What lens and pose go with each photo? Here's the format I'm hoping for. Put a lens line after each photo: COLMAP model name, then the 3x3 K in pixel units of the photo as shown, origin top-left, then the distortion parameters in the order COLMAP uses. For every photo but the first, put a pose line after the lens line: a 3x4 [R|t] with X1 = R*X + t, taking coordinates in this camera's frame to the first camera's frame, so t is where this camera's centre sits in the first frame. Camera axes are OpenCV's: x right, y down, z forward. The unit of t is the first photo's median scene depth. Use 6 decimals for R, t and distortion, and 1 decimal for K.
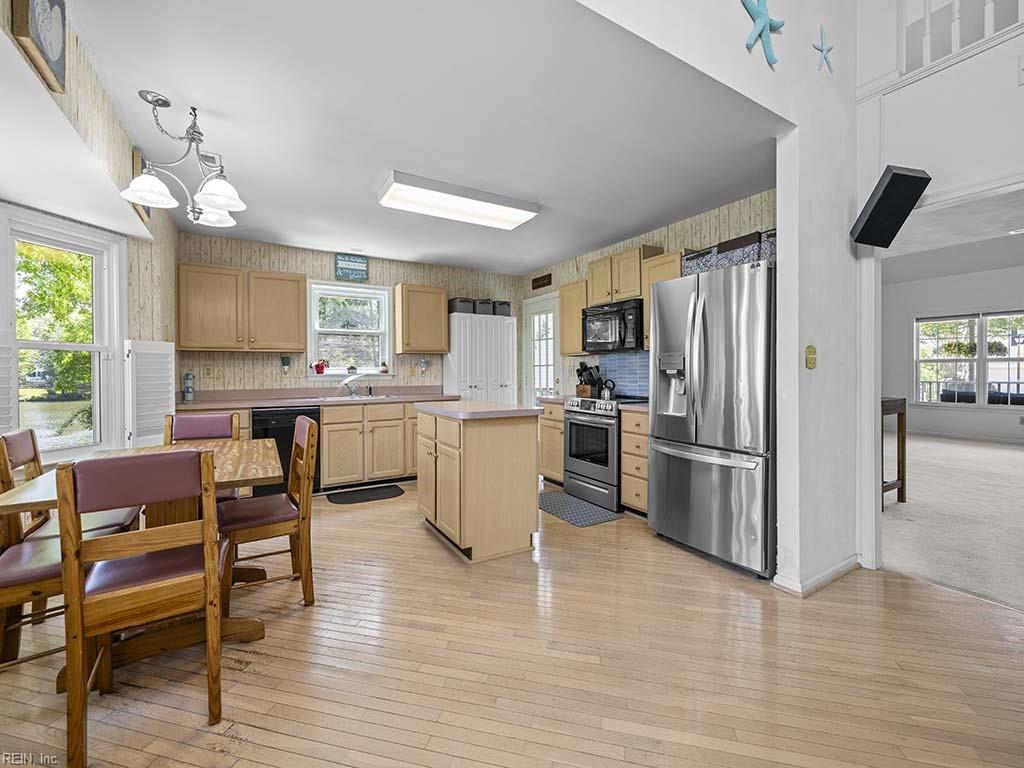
lens RADIAL K [[427.0, 0, 506.8], [0, 427.0, 376.8], [0, 0, 1]] dist [0.000574, 0.000905]
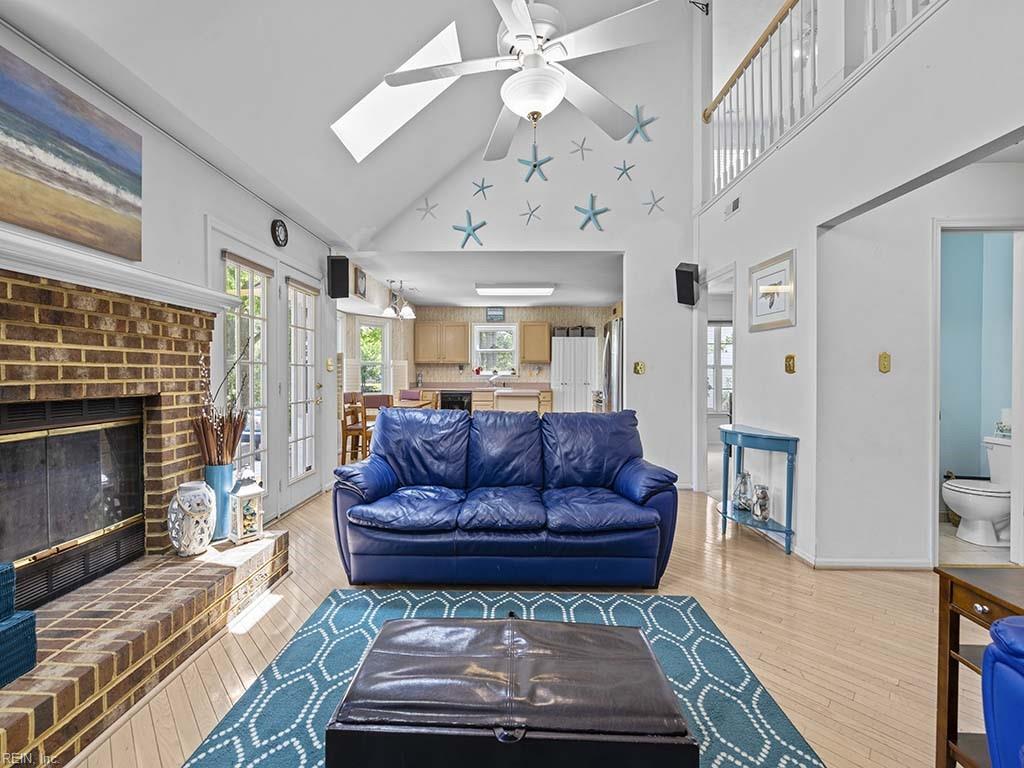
lens RADIAL K [[427.0, 0, 506.8], [0, 427.0, 376.8], [0, 0, 1]] dist [0.000574, 0.000905]
pose [[0.848065, 0.011638, -0.529764, 0.630780], [-0.014374, 0.999896, -0.001044, 0.002066], [0.529696, 0.008500, 0.848145, -0.474529]]
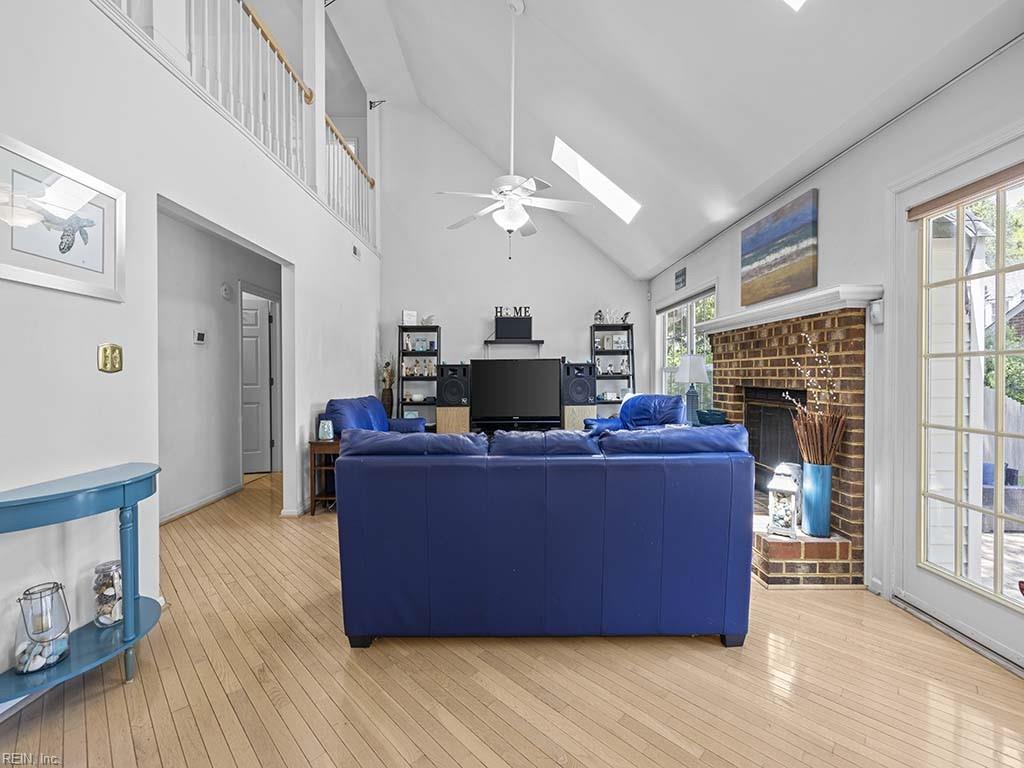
lens RADIAL K [[427.0, 0, 506.8], [0, 427.0, 376.8], [0, 0, 1]] dist [0.000574, 0.000905]
pose [[-0.856342, 0.006302, 0.516371, 0.095112], [0.015138, 0.999802, 0.012903, -0.005259], [-0.516188, 0.018866, -0.856268, 0.459870]]
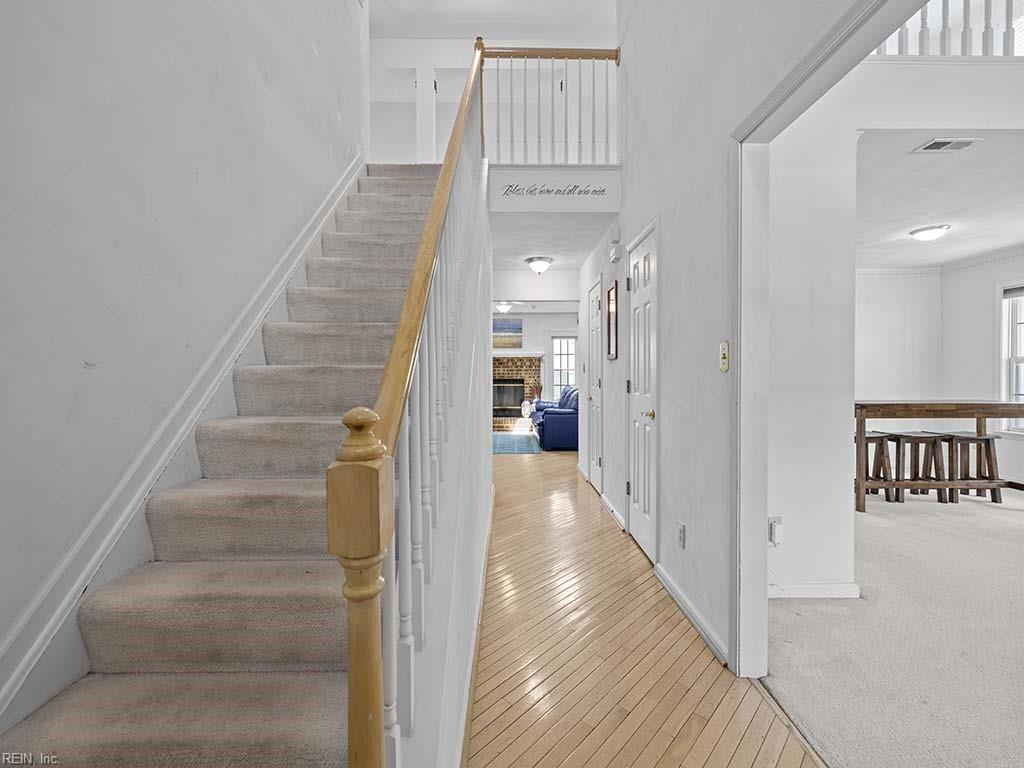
lens RADIAL K [[427.0, 0, 506.8], [0, 427.0, 376.8], [0, 0, 1]] dist [0.000574, 0.000905]
pose [[-0.511238, 0.016012, -0.859290, 1.824238], [-0.005171, 0.999751, 0.021706, -0.025633], [0.859424, 0.015541, -0.511027, 0.691705]]
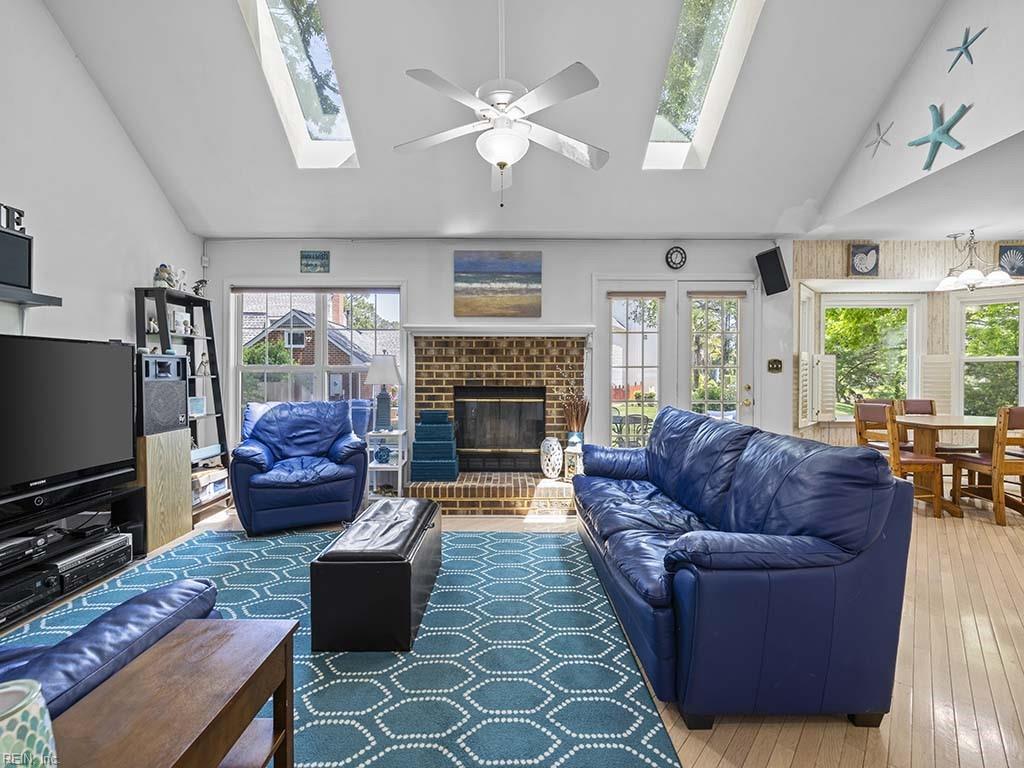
lens RADIAL K [[427.0, 0, 506.8], [0, 427.0, 376.8], [0, 0, 1]] dist [0.000574, 0.000905]
pose [[-0.508918, 0.009480, -0.860763, 0.852421], [-0.008171, 0.999841, 0.015843, -0.006391], [0.860776, 0.015096, -0.508760, 0.110787]]
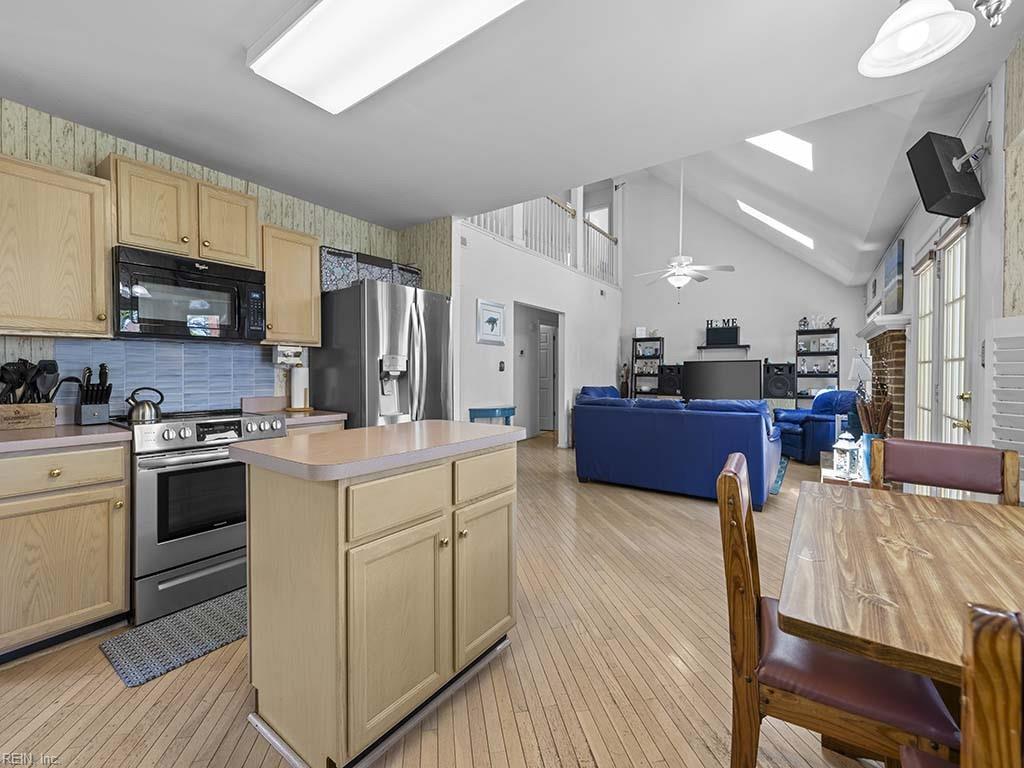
lens RADIAL K [[427.0, 0, 506.8], [0, 427.0, 376.8], [0, 0, 1]] dist [0.000574, 0.000905]
pose [[-0.396500, -0.005389, 0.918019, -0.432721], [0.012294, 0.999862, 0.011180, -0.007658], [-0.917952, 0.015719, -0.396379, 0.751602]]
